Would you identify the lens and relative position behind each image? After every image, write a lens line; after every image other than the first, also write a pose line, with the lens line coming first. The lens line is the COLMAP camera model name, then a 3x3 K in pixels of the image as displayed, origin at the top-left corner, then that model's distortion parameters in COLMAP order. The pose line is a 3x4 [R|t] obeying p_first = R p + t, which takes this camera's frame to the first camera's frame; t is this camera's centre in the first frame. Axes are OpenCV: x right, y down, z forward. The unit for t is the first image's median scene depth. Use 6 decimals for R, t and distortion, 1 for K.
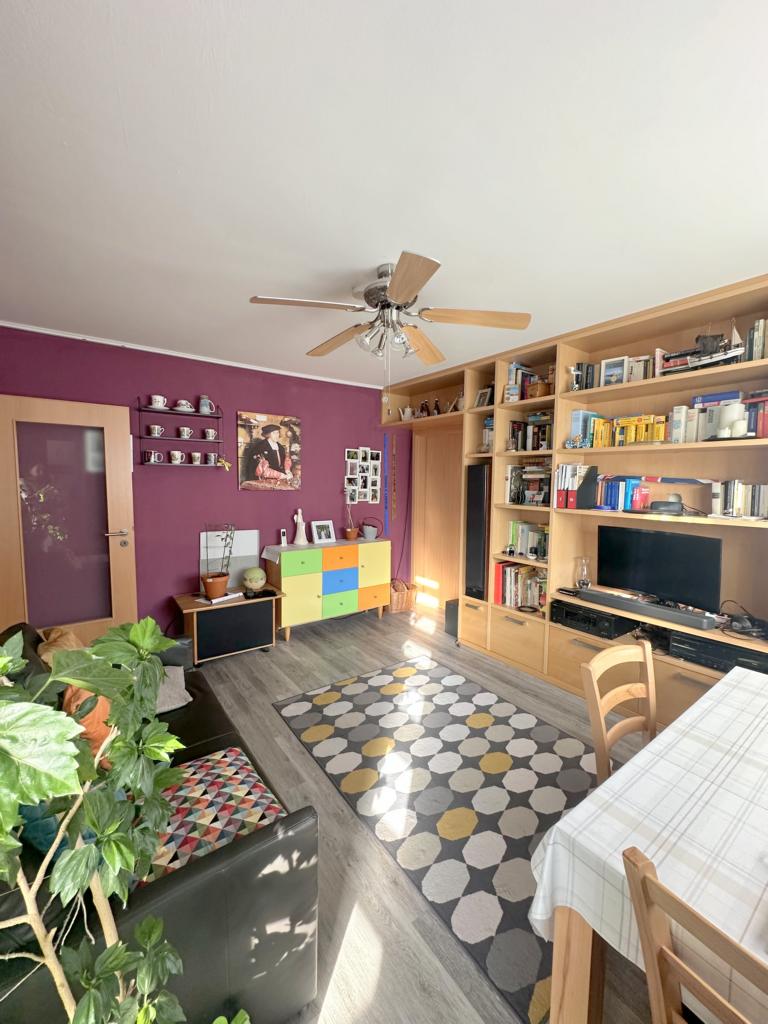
lens RADIAL K [[413.2, 0, 382.2], [0, 413.2, 510.7], [0, 0, 1]] dist [0.003023, 0.000321]
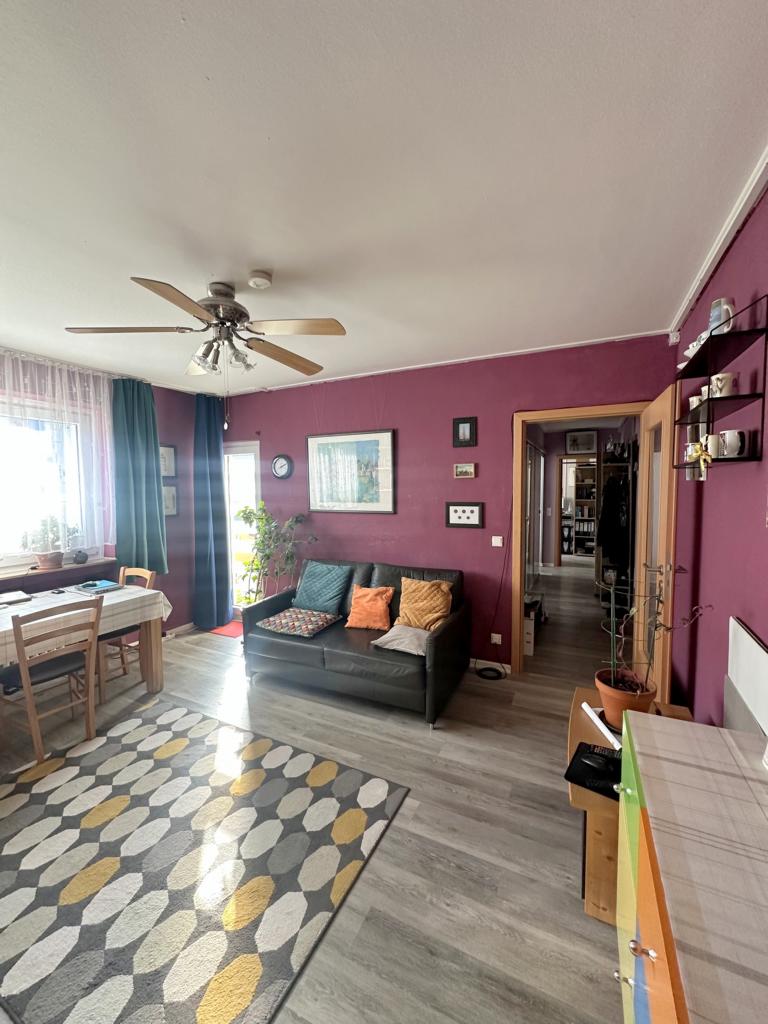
lens RADIAL K [[413.2, 0, 383.6], [0, 413.2, 514.4], [0, 0, 1]] dist [0.003023, 0.000321]
pose [[-0.887224, 0.022126, -0.460808, 0.128444], [-0.041021, 0.991109, 0.126569, -0.142115], [0.459511, 0.131198, -0.878428, 1.778231]]
